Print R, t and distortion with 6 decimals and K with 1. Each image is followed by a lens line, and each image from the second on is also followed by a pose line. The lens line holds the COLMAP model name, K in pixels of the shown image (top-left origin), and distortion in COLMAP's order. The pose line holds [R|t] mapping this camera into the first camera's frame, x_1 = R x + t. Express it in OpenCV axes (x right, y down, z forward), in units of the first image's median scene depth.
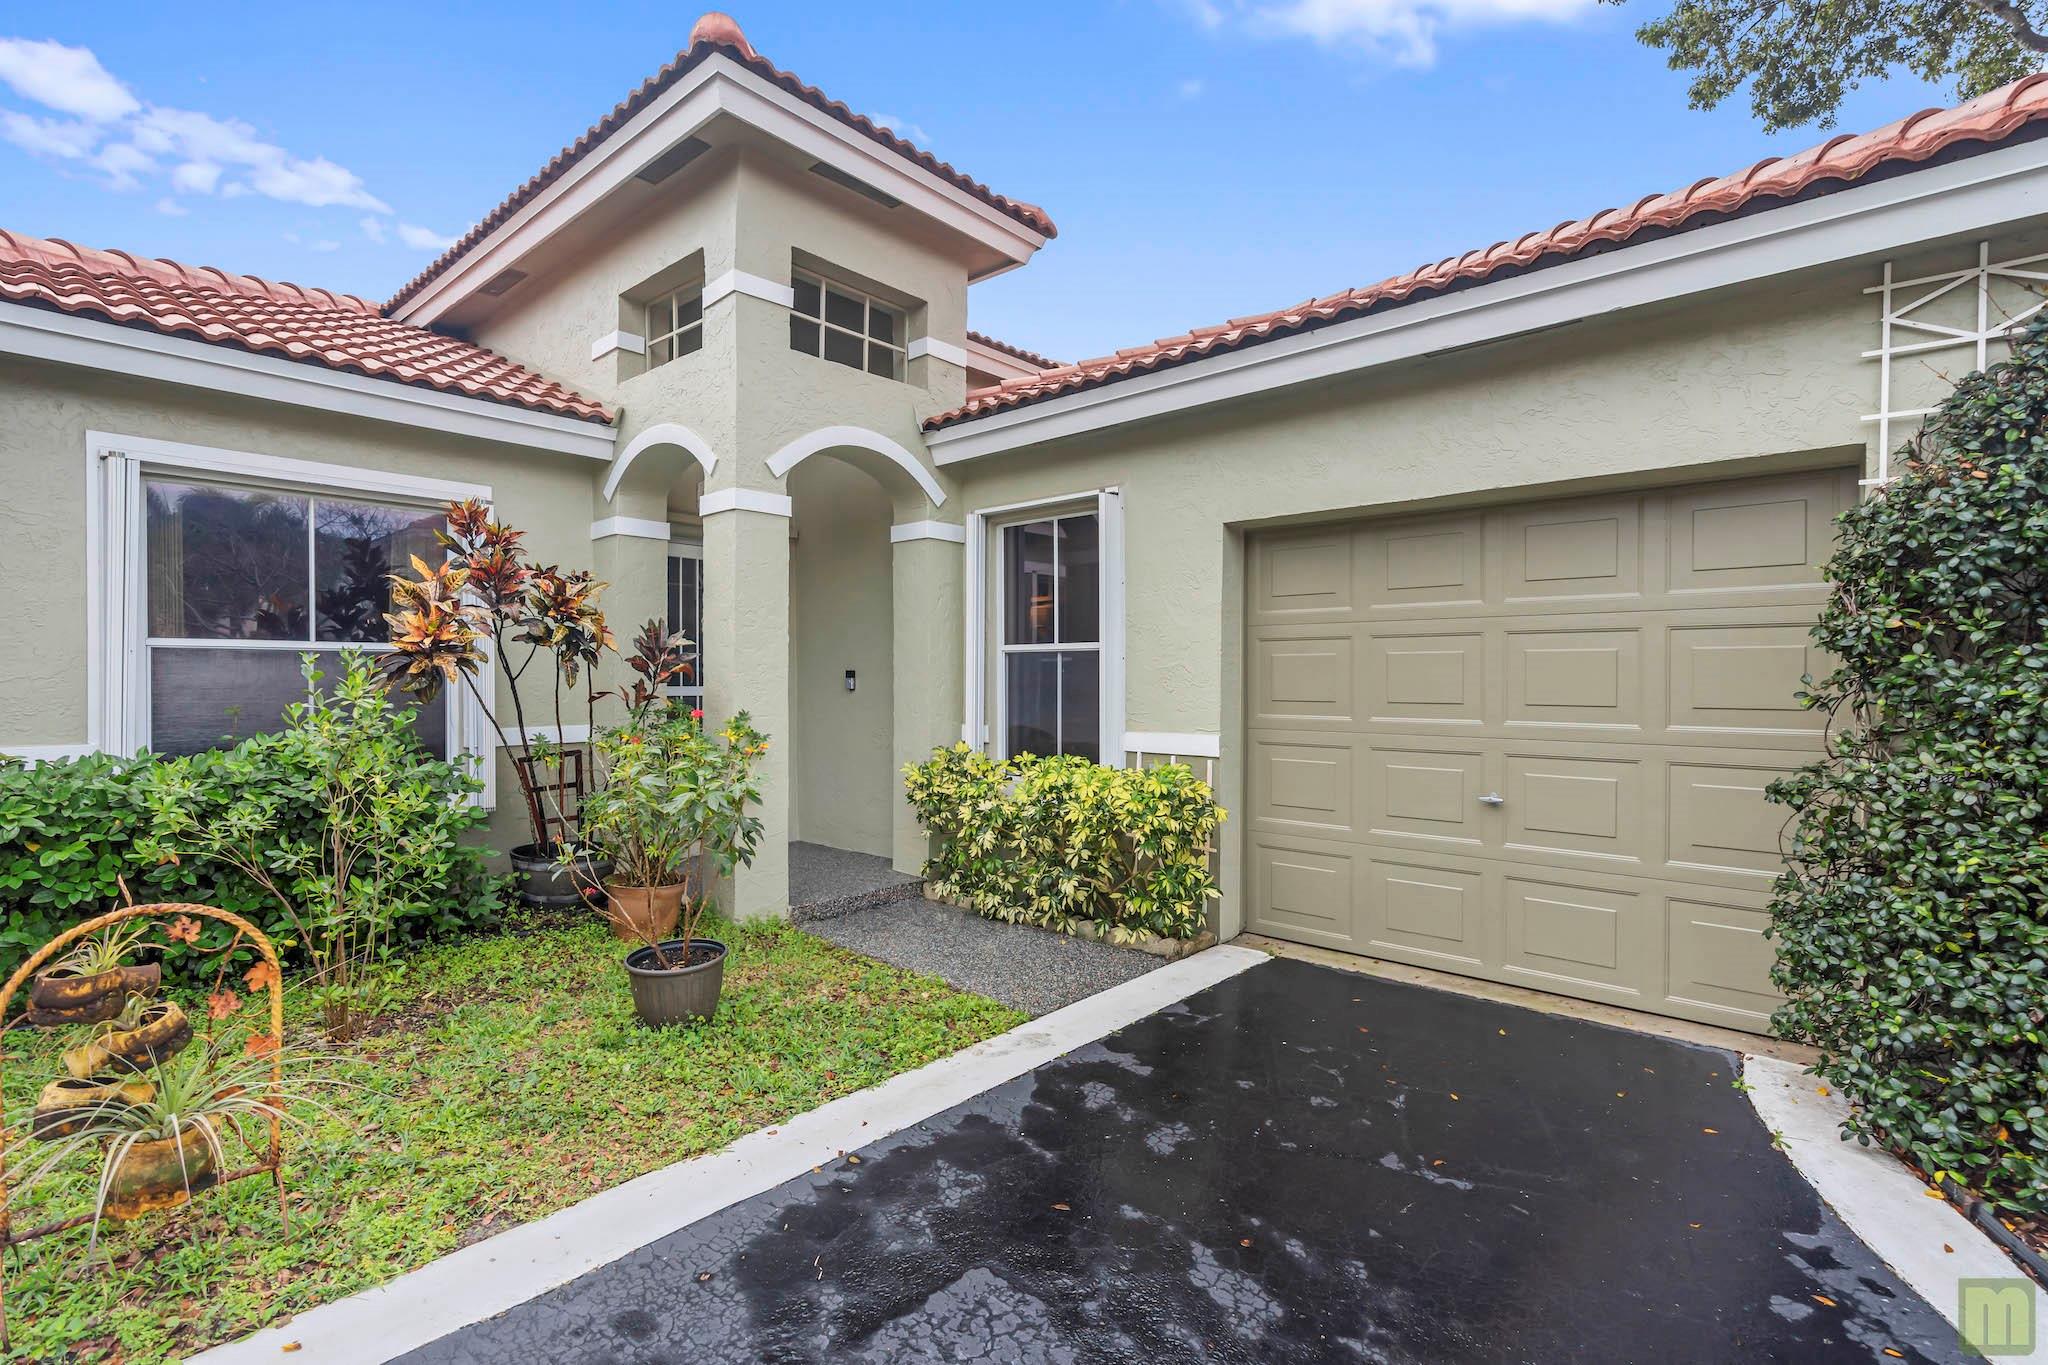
lens RADIAL K [[932.0, 0, 1025.1], [0, 932.0, 677.3], [0, 0, 1]] dist [-0.003781, 0.000885]
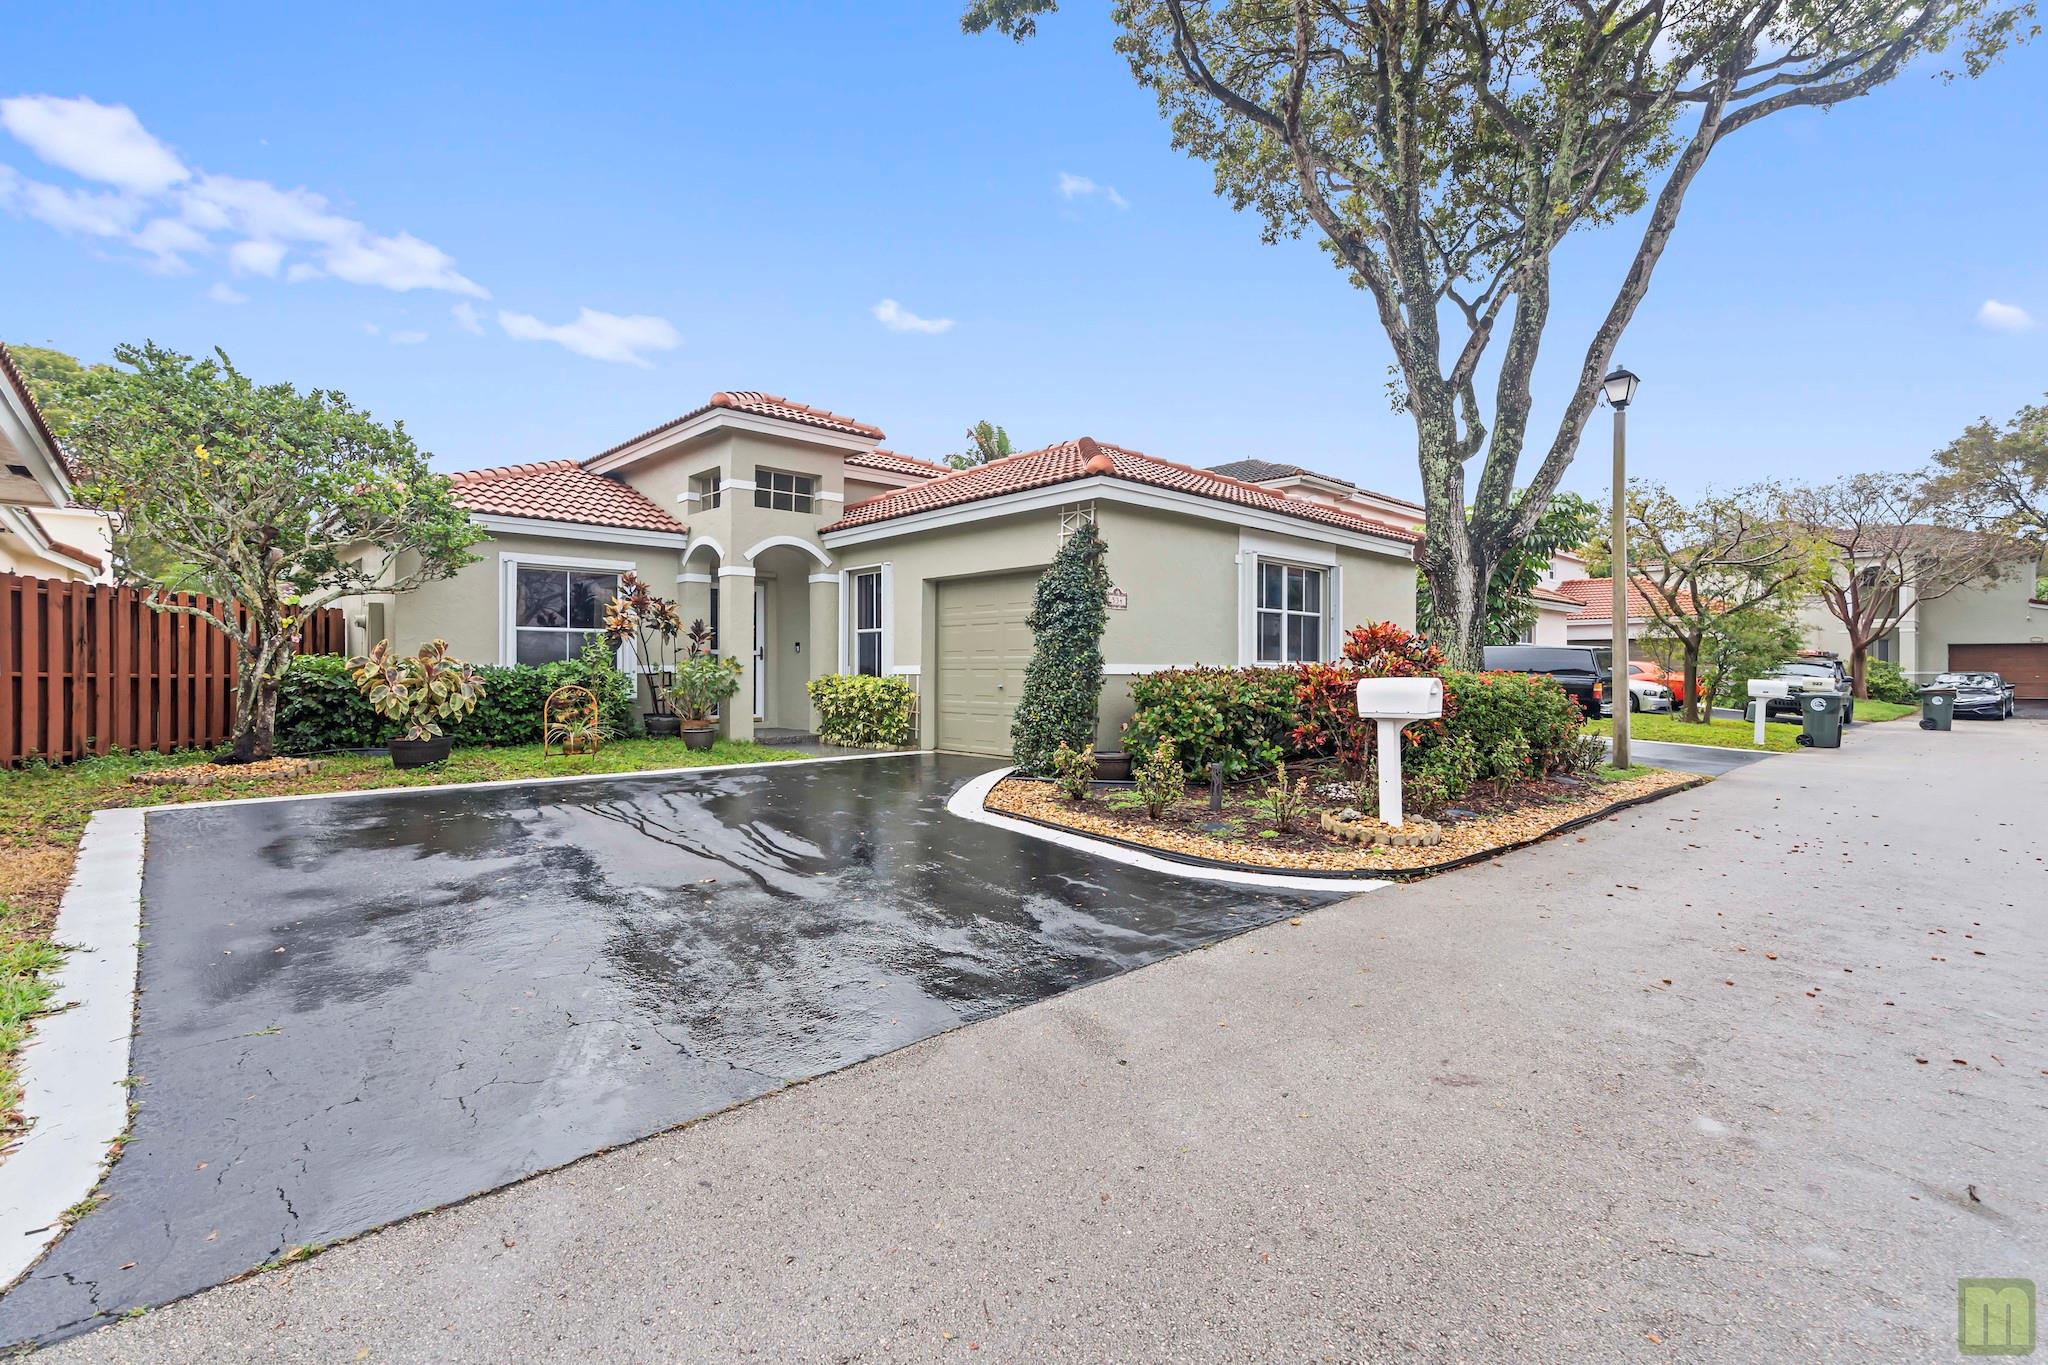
lens RADIAL K [[932.0, 0, 1025.1], [0, 932.0, 677.3], [0, 0, 1]] dist [-0.003781, 0.000885]
pose [[0.995060, 0.002035, -0.099250, 0.667082], [-0.001722, 0.999993, 0.003238, 0.078445], [0.099256, -0.003051, 0.995057, -1.297775]]
